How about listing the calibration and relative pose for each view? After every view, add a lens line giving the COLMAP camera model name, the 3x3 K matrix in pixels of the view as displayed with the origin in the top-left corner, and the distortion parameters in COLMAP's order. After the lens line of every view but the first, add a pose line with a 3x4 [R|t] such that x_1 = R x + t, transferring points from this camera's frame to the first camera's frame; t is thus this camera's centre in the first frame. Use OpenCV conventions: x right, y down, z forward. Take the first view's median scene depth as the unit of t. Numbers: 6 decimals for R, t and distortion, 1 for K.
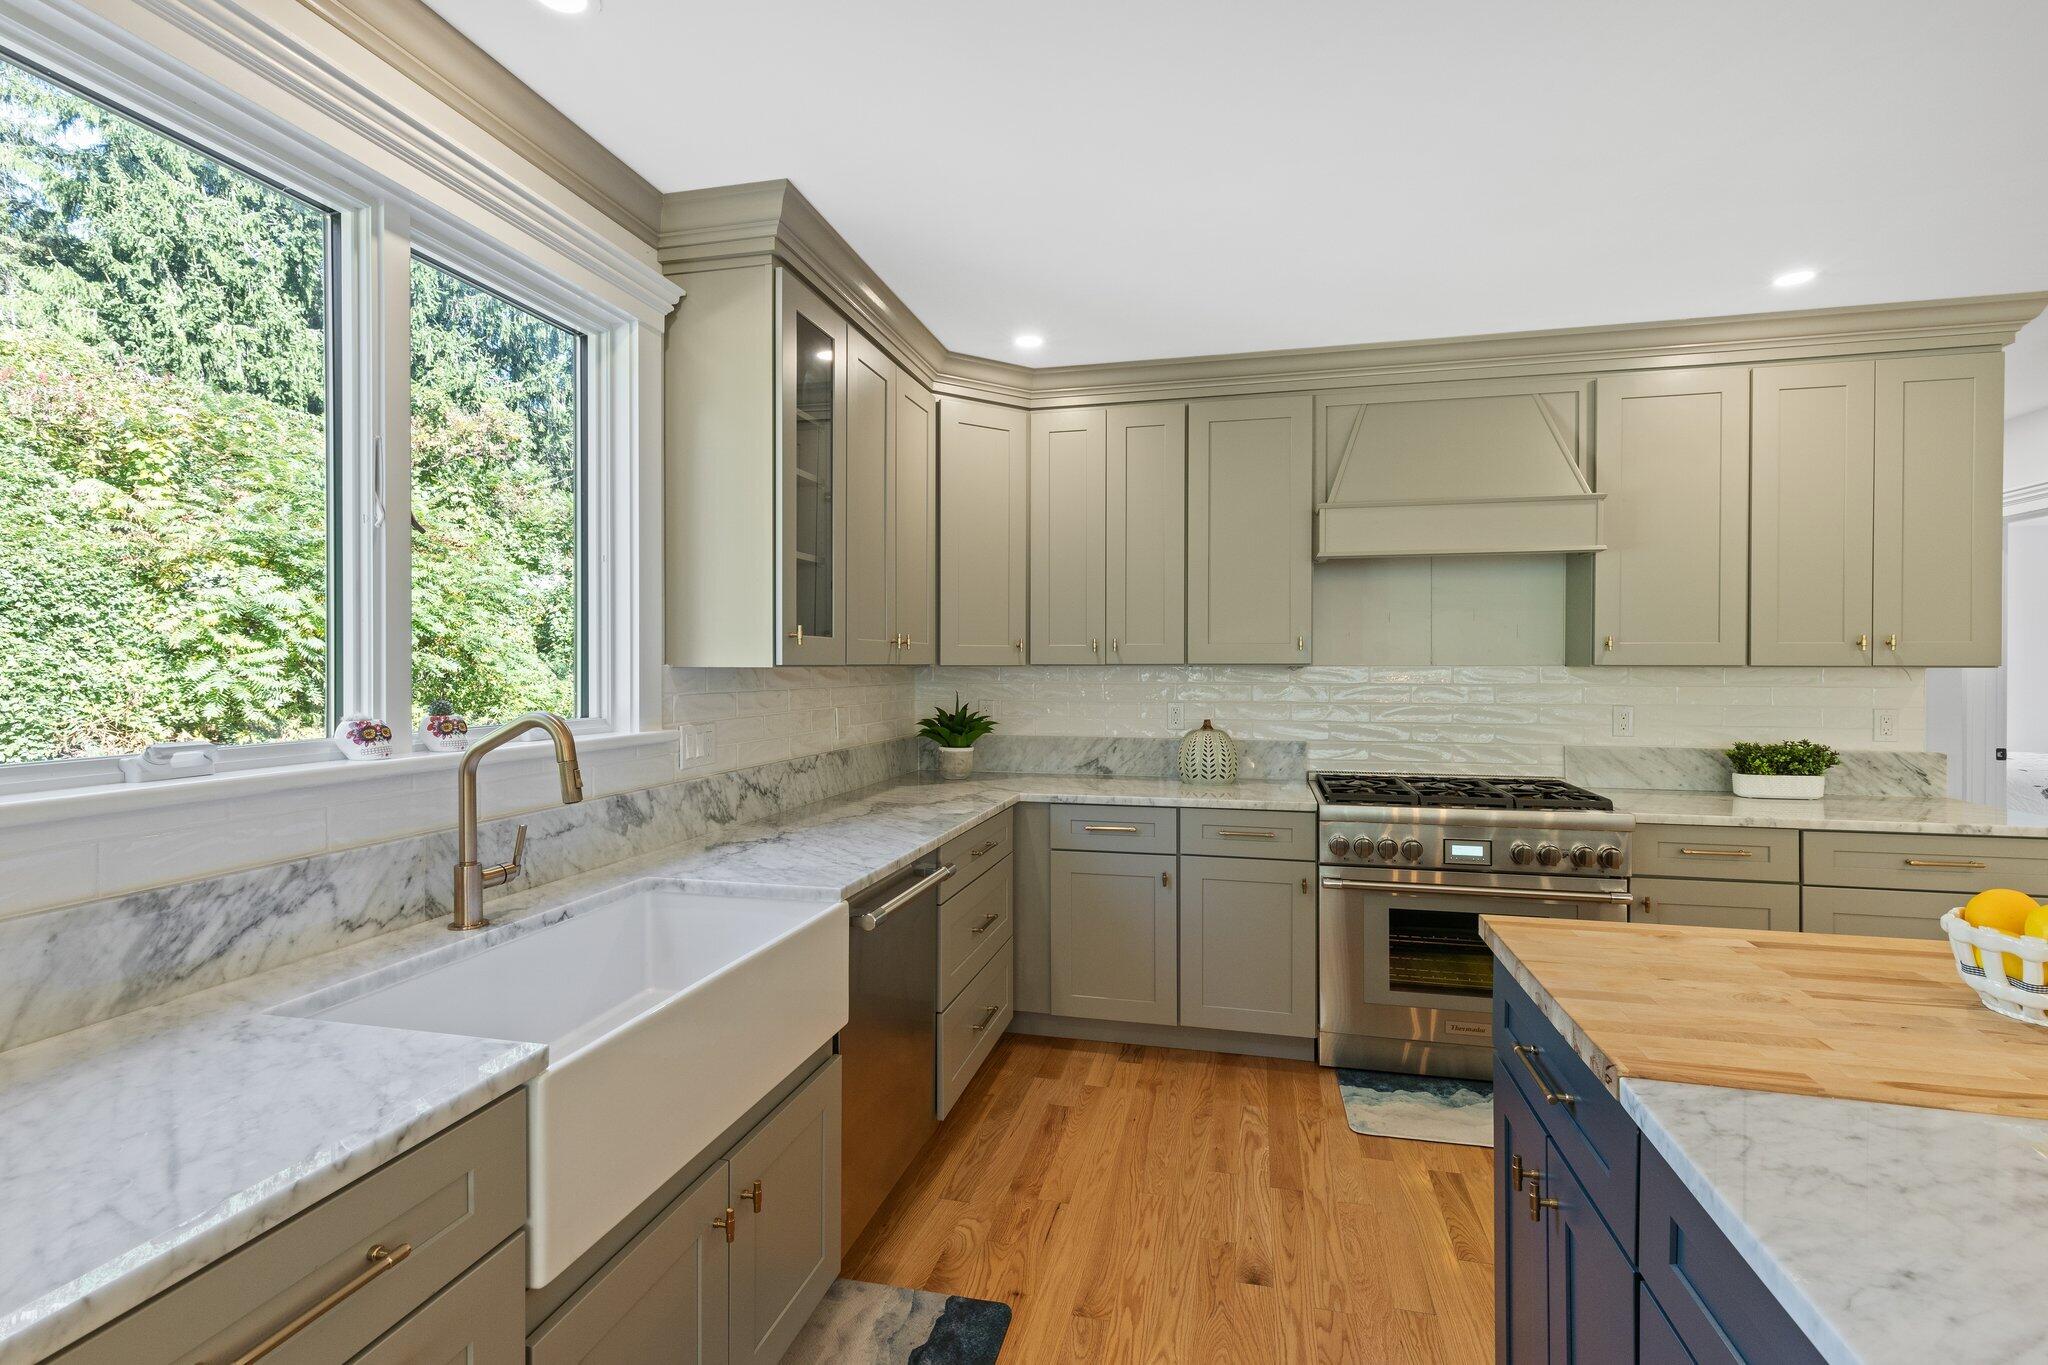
lens RADIAL K [[913.5, 0, 1029.4], [0, 913.5, 670.8], [0, 0, 1]] dist [0.009261, -0.001845]
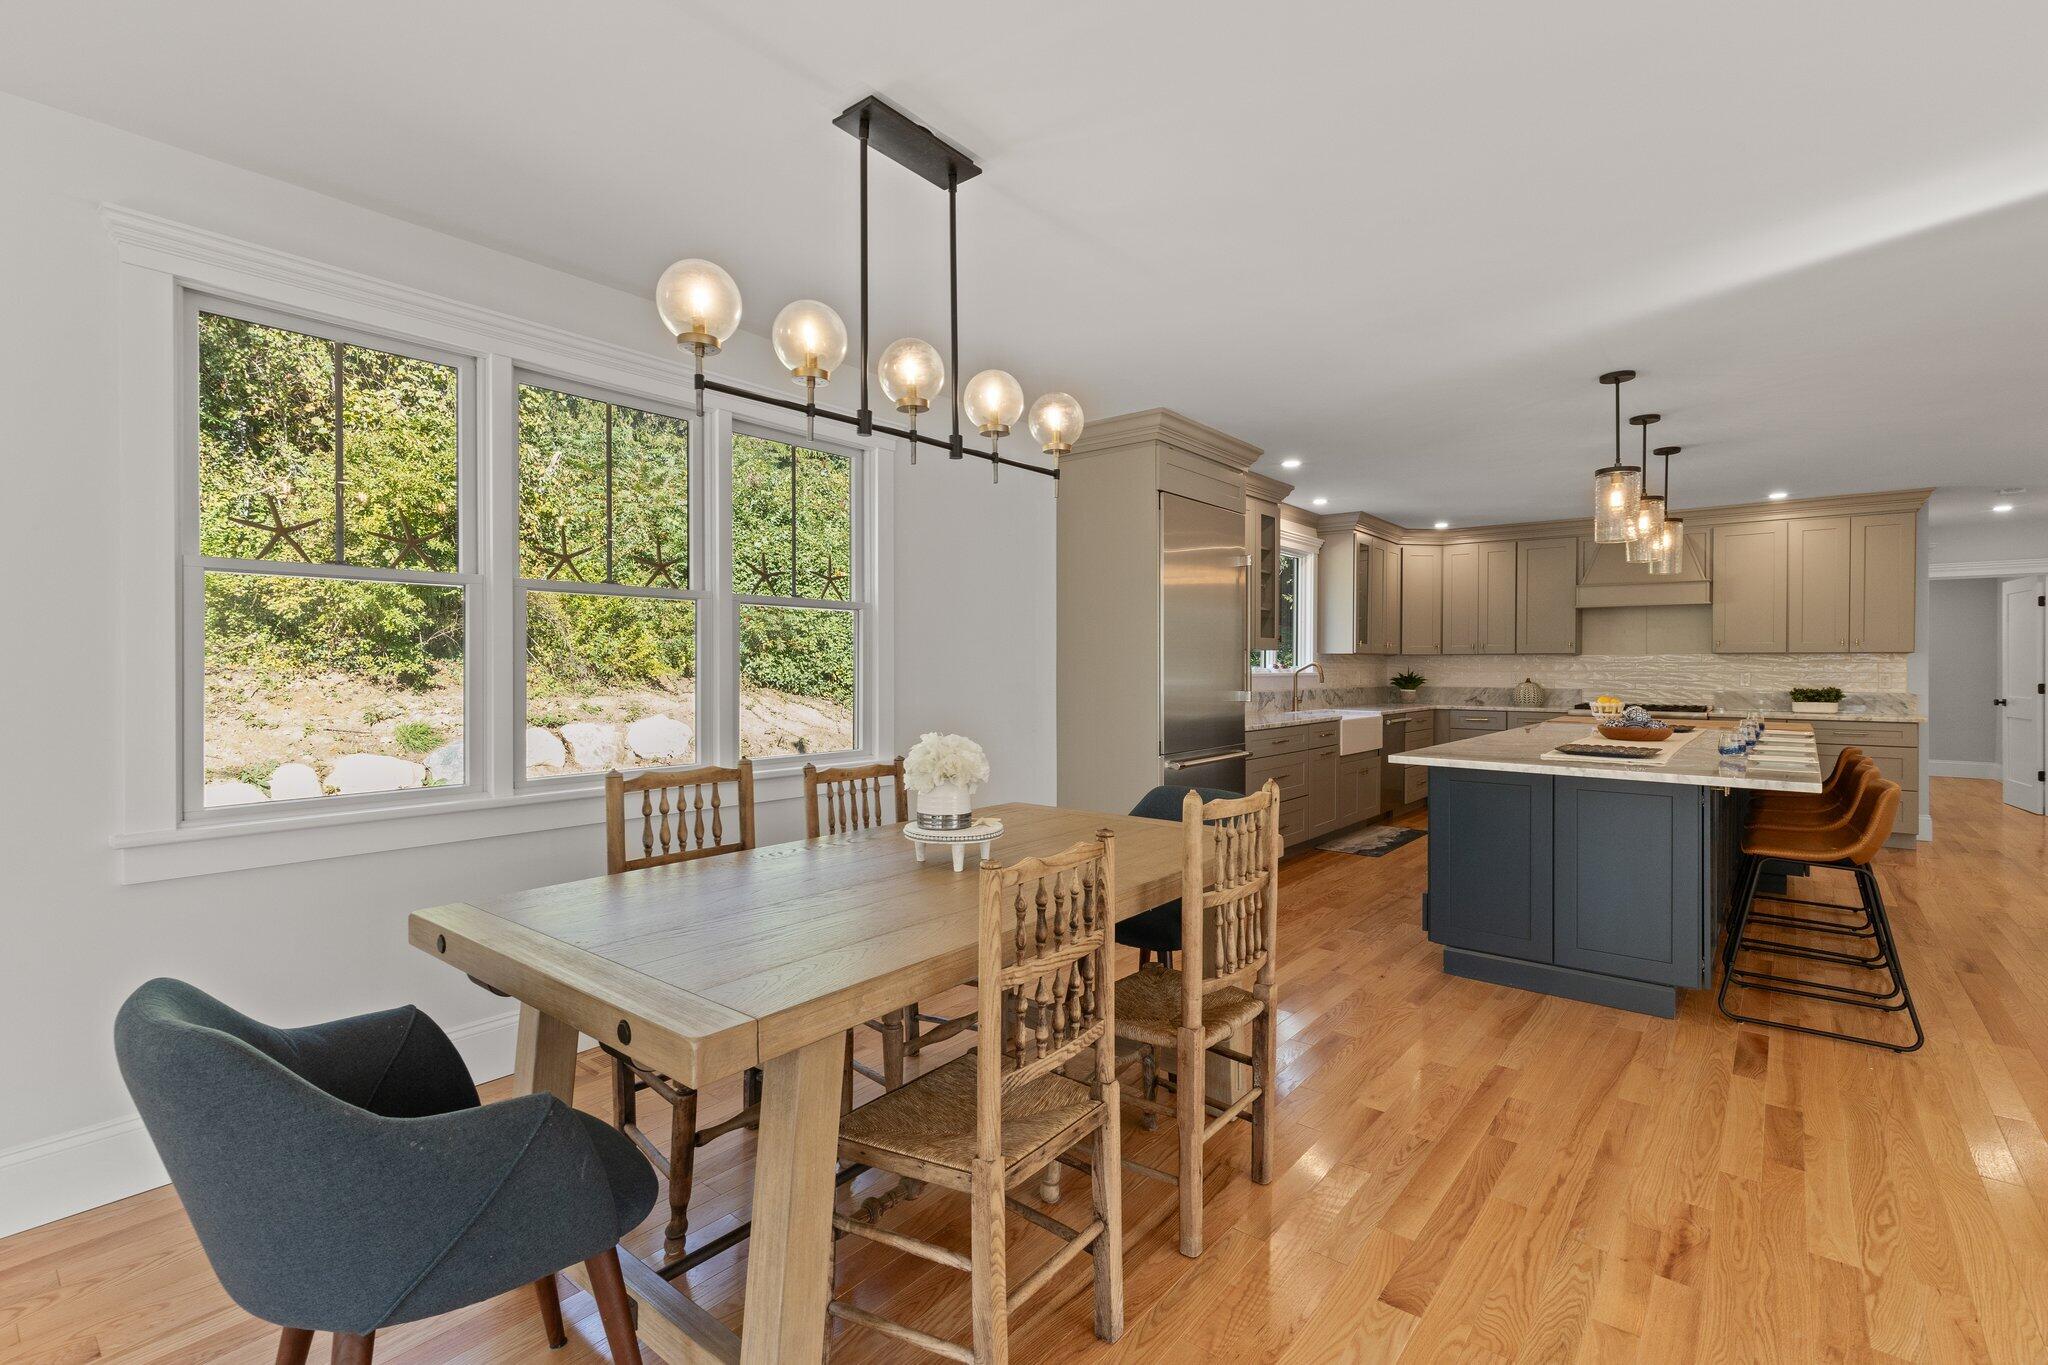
lens RADIAL K [[913.5, 0, 1034.2], [0, 913.5, 672.2], [0, 0, 1]] dist [0.009261, -0.001845]
pose [[0.901319, 0.005149, -0.433125, 0.080510], [-0.004961, 0.999986, 0.001566, 0.045477], [0.433127, 0.000737, 0.901333, -1.736514]]
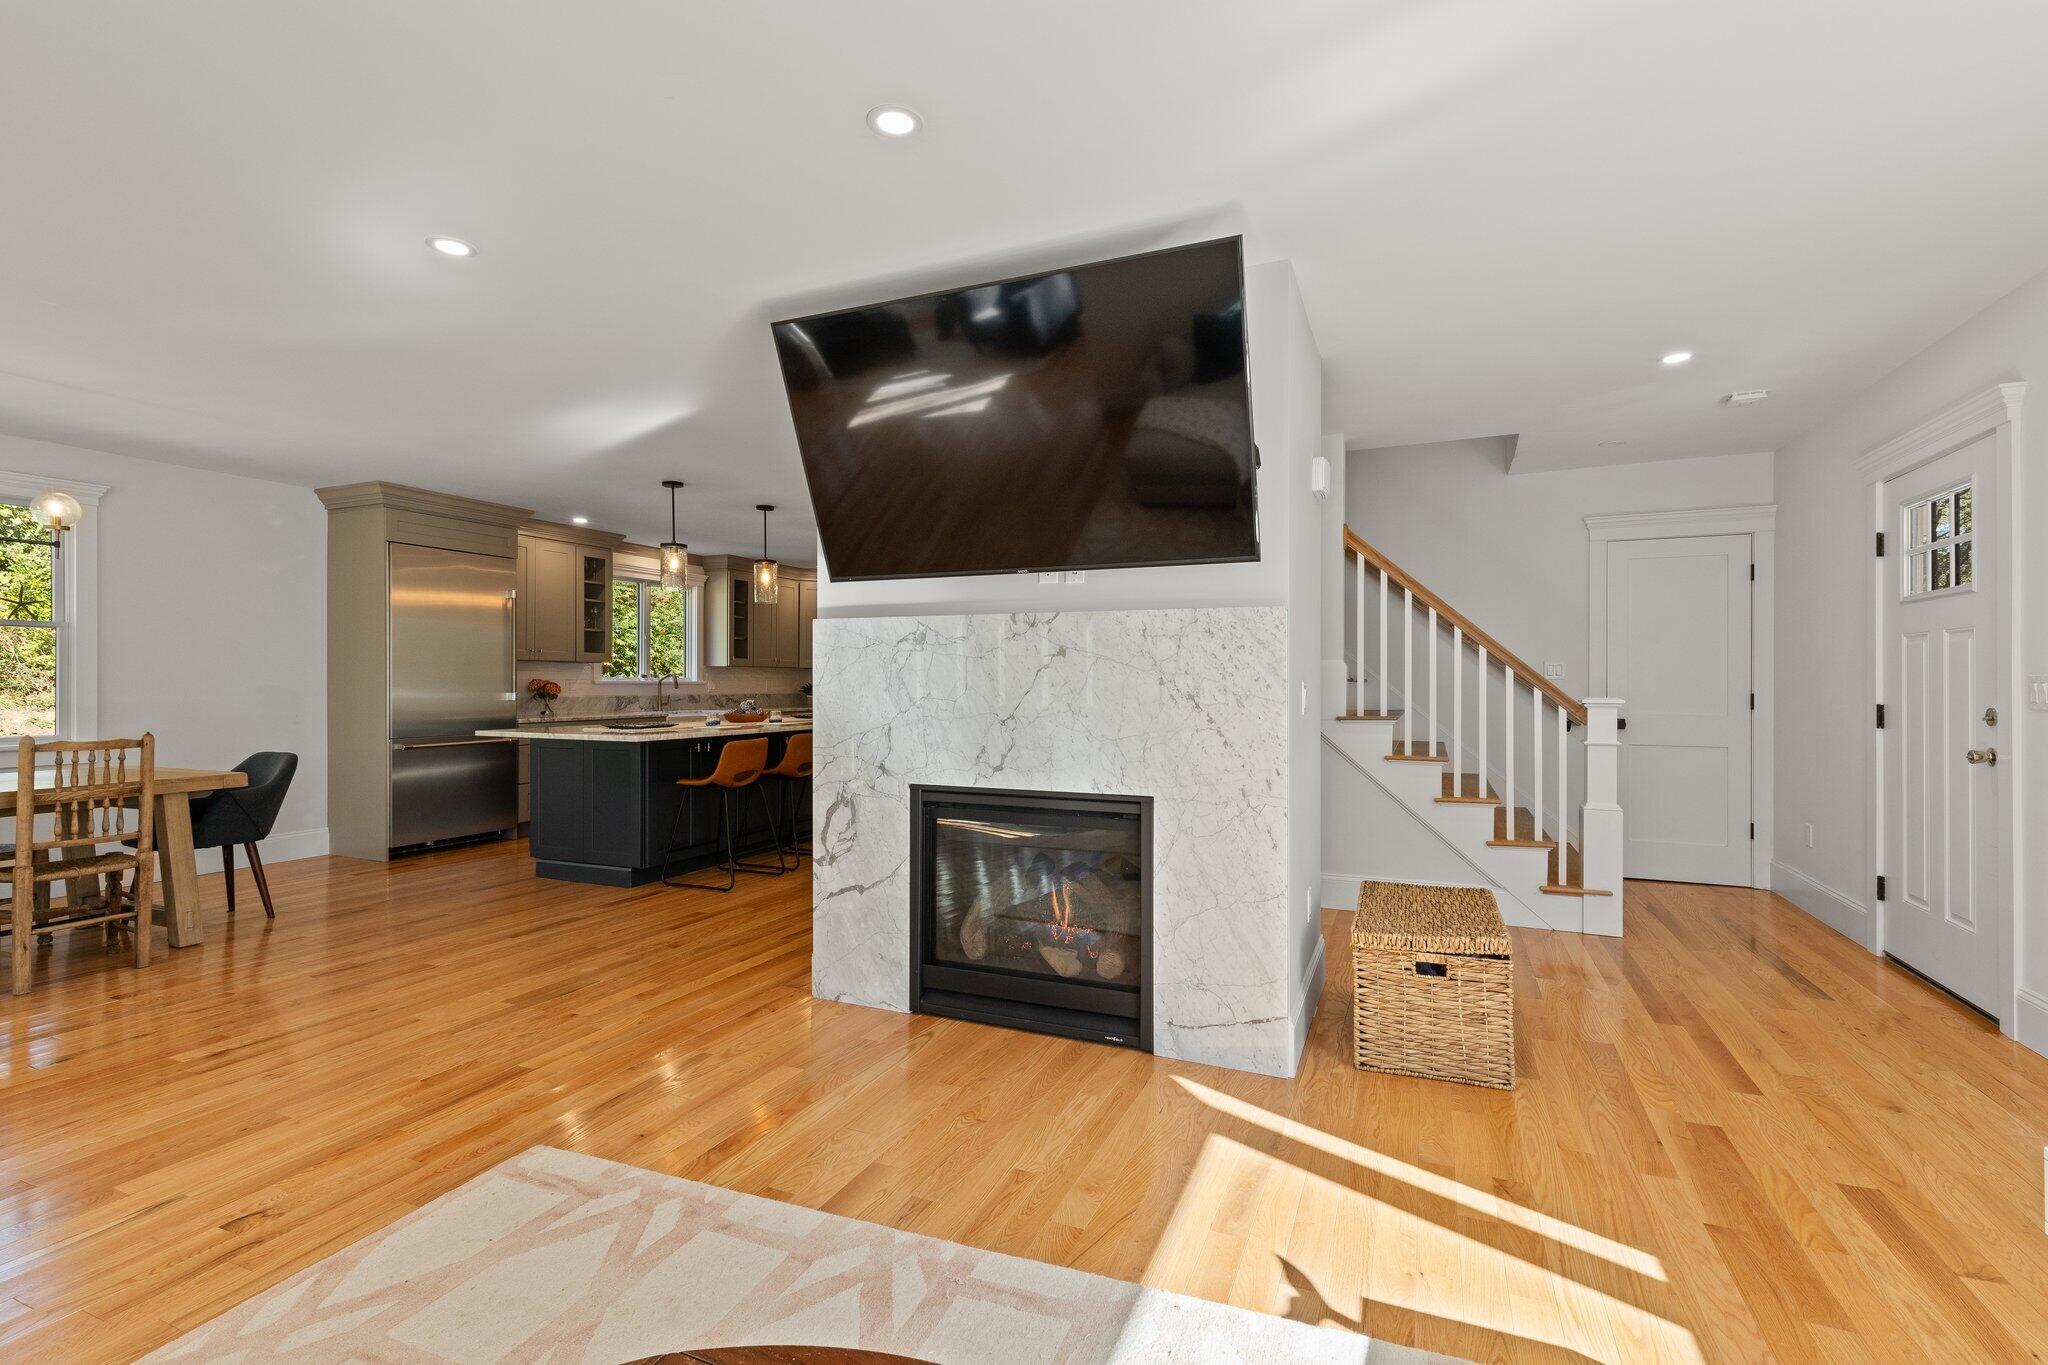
lens RADIAL K [[913.5, 0, 1032.6], [0, 913.5, 682.8], [0, 0, 1]] dist [0.009261, -0.001845]
pose [[0.984872, 0.002021, -0.173272, 1.273142], [-0.002982, 0.999982, -0.005288, 0.063569], [0.173258, 0.005725, 0.984860, -2.012814]]
